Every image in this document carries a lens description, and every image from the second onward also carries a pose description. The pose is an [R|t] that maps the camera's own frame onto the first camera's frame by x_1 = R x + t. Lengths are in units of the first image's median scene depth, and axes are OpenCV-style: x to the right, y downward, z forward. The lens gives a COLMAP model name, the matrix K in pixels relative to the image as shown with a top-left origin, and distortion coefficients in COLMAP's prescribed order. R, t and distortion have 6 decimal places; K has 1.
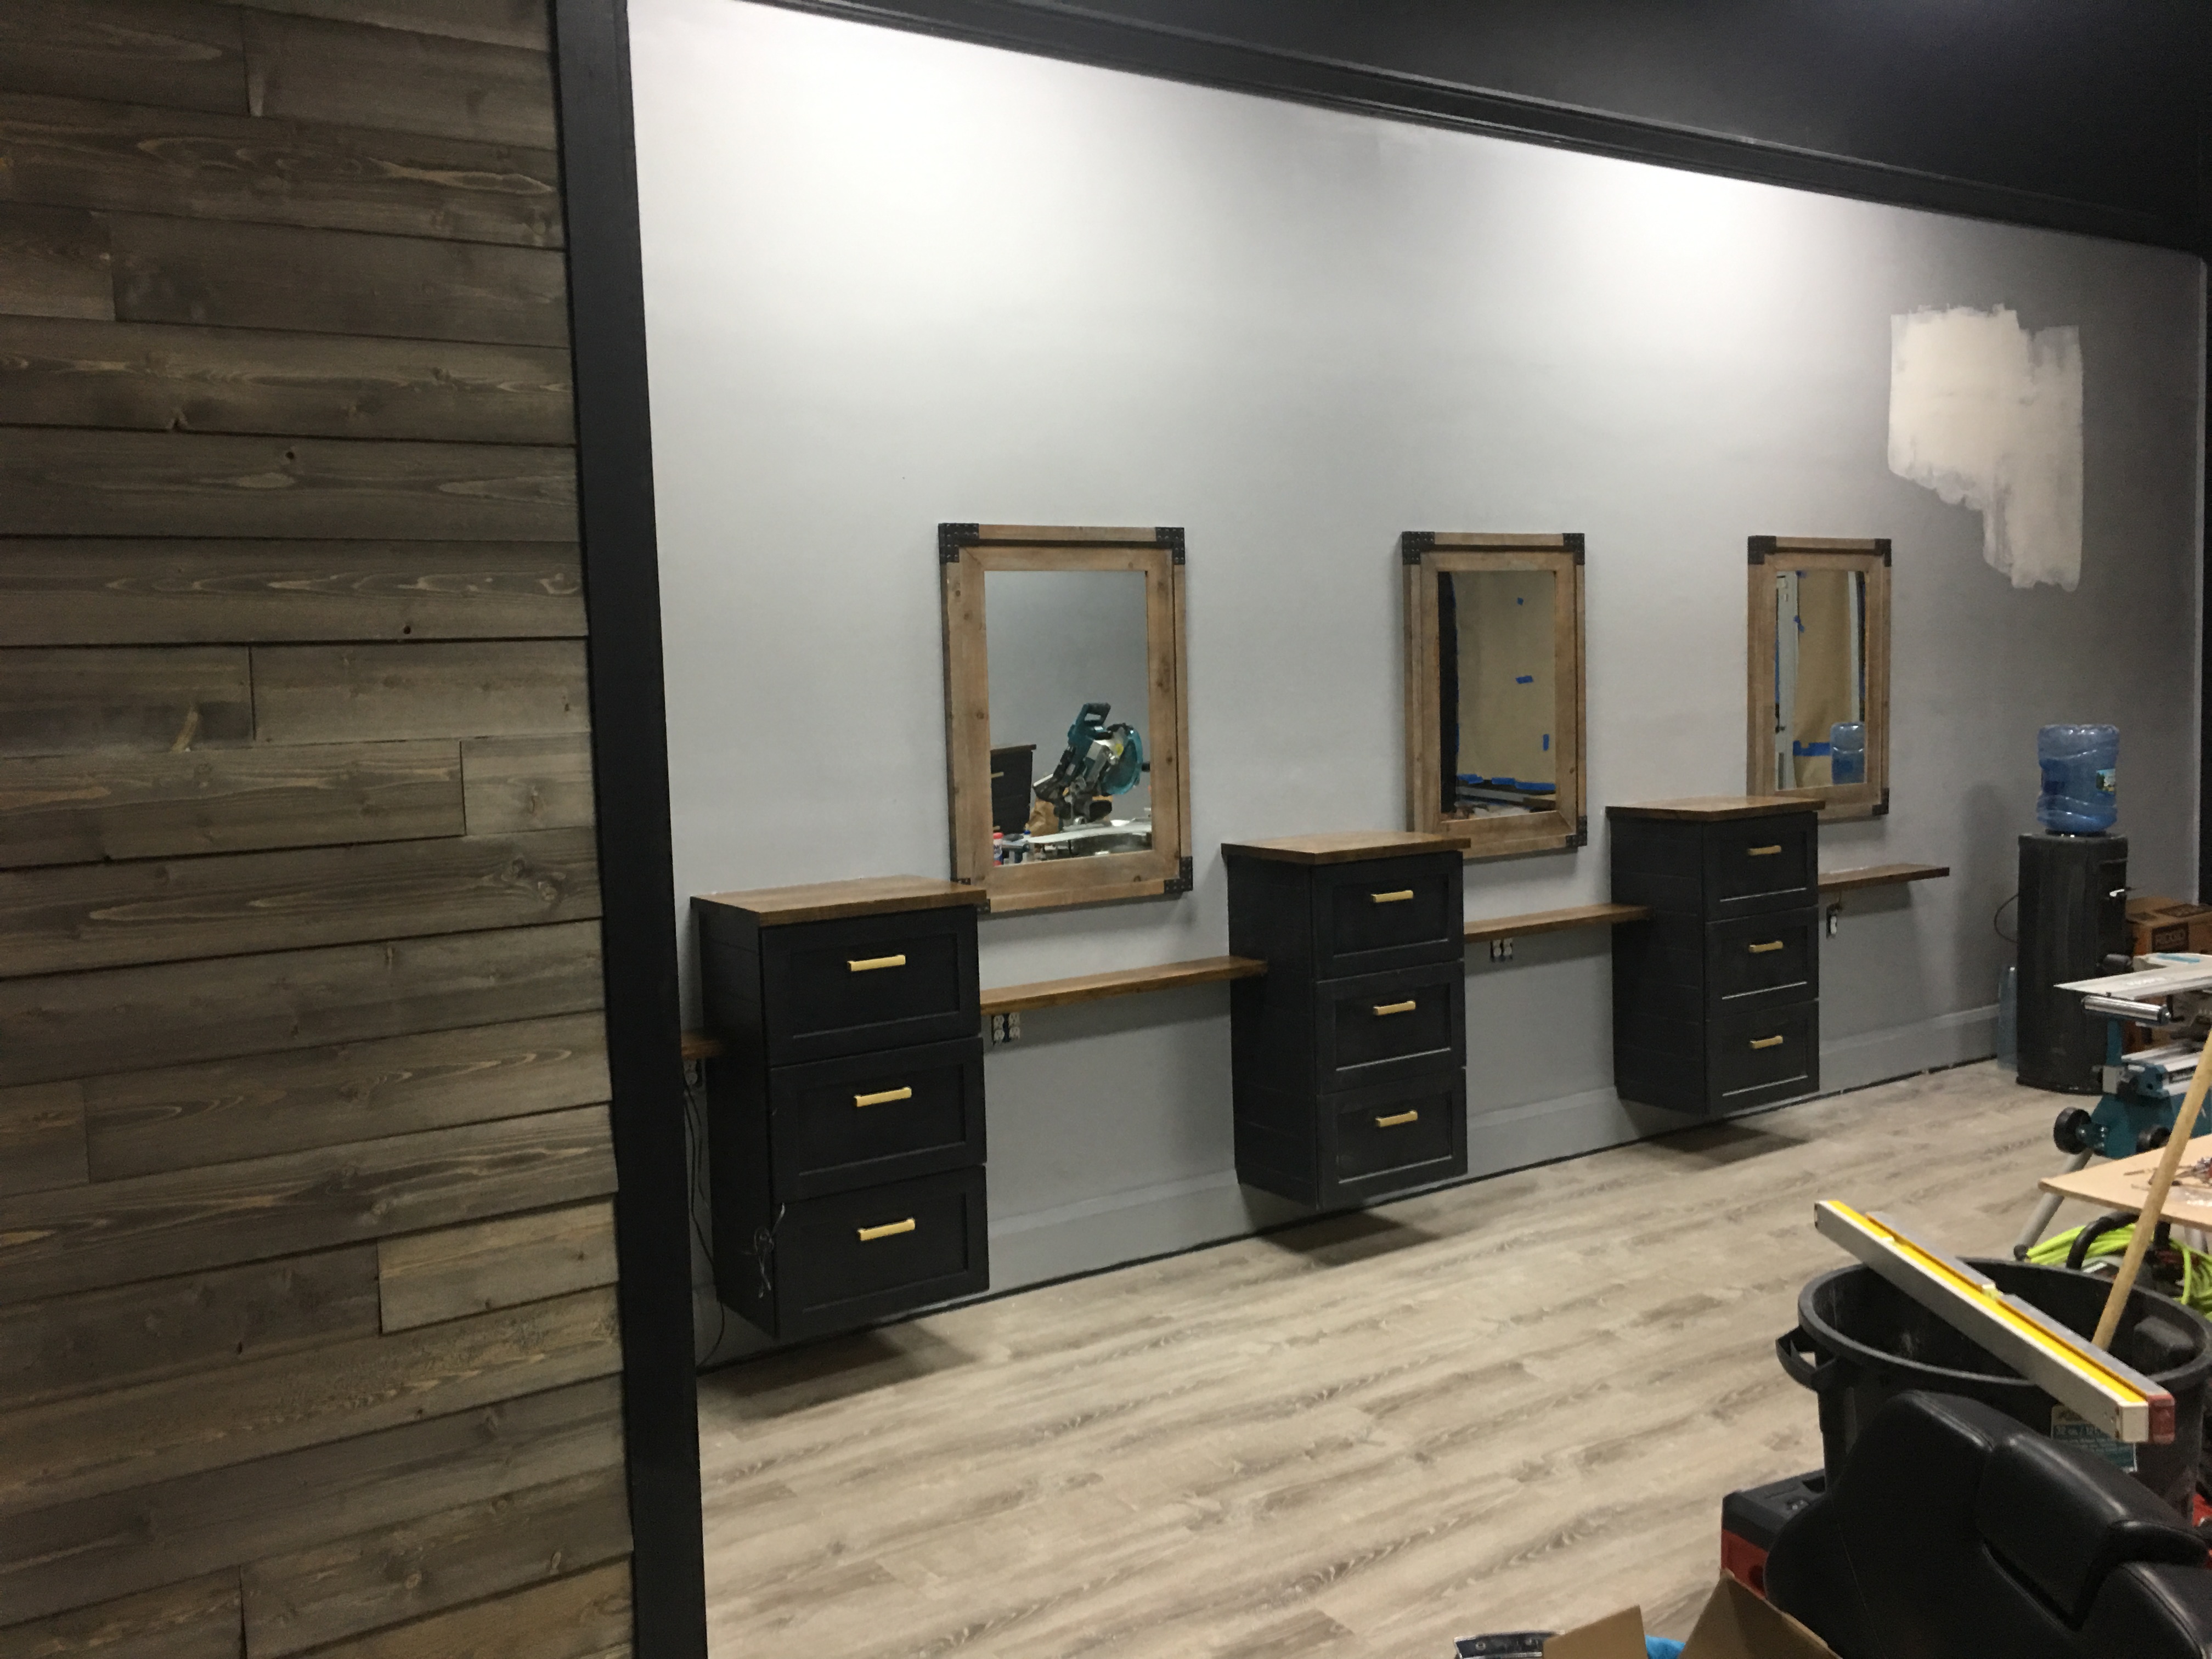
lens RADIAL K [[1901.0, 0, 1102.5], [0, 1901.0, 830.4], [0, 0, 1]] dist [0.052789, -0.034634]
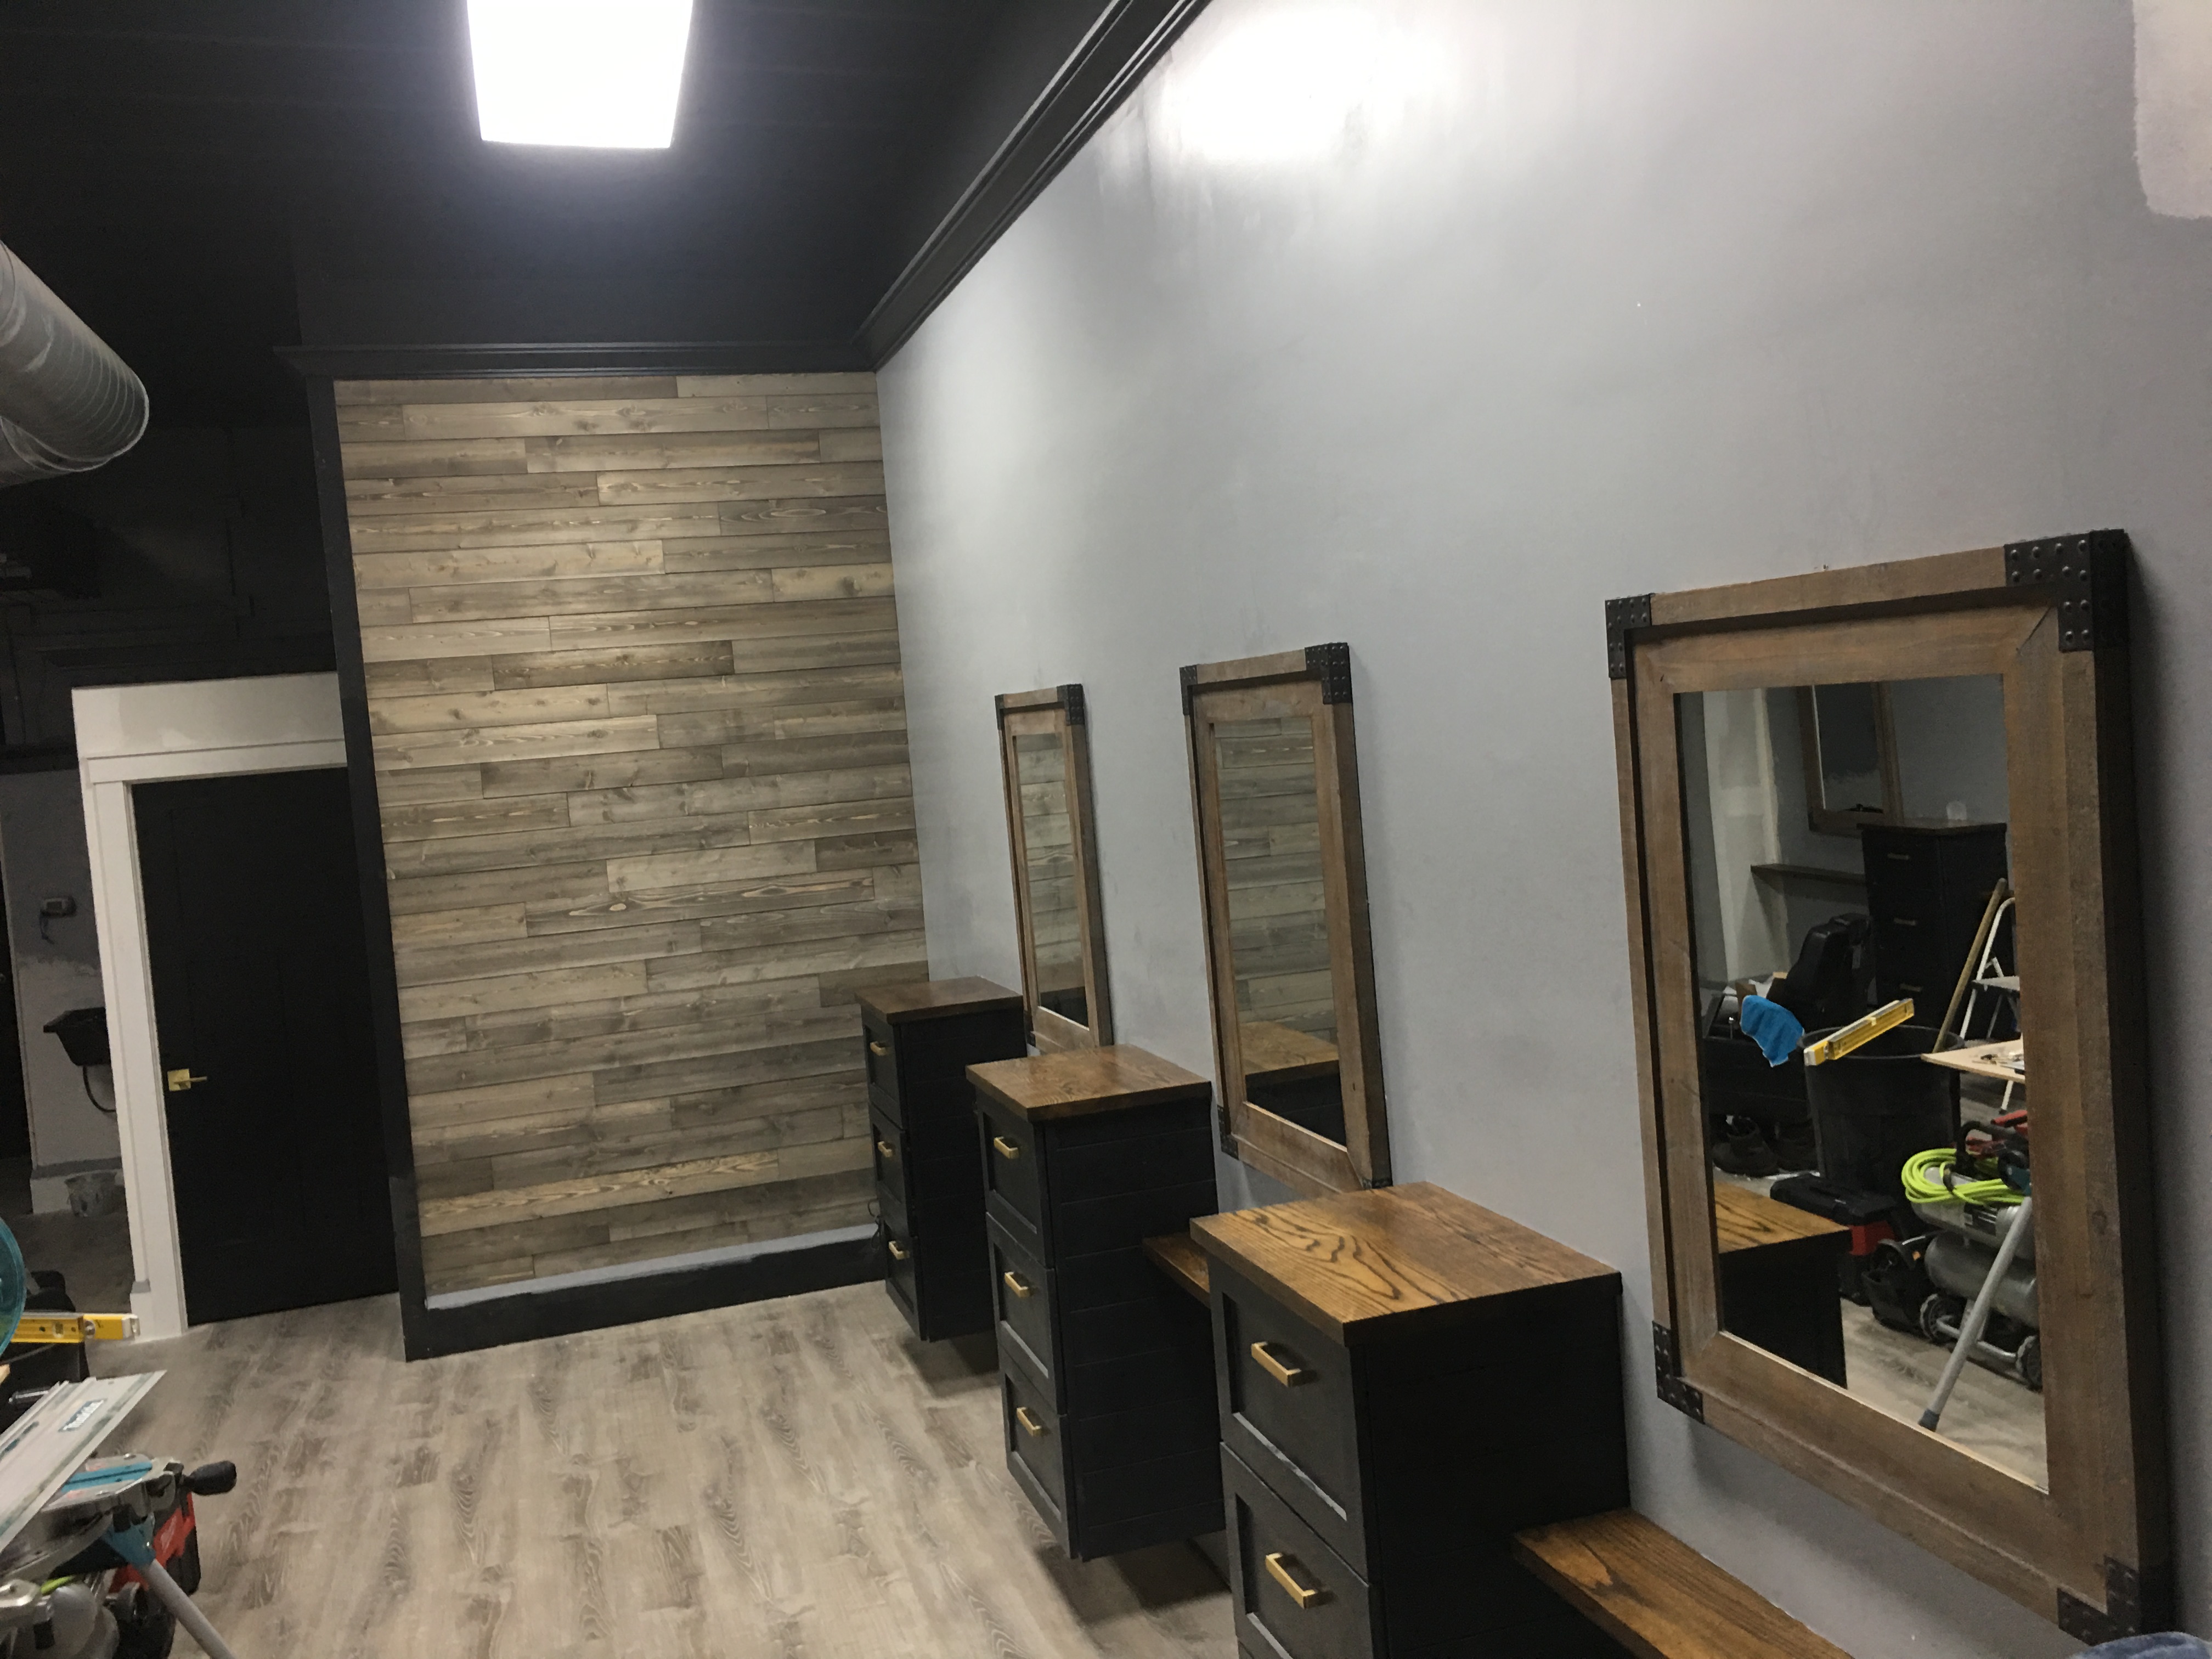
lens RADIAL K [[1901.0, 0, 1105.8], [0, 1901.0, 824.1], [0, 0, 1]] dist [0.052789, -0.034634]
pose [[-0.290551, 0.101167, -0.951496, 1.089615], [-0.000565, 0.994377, 0.105899, -0.227819], [0.956859, 0.031306, -0.288860, 1.539809]]
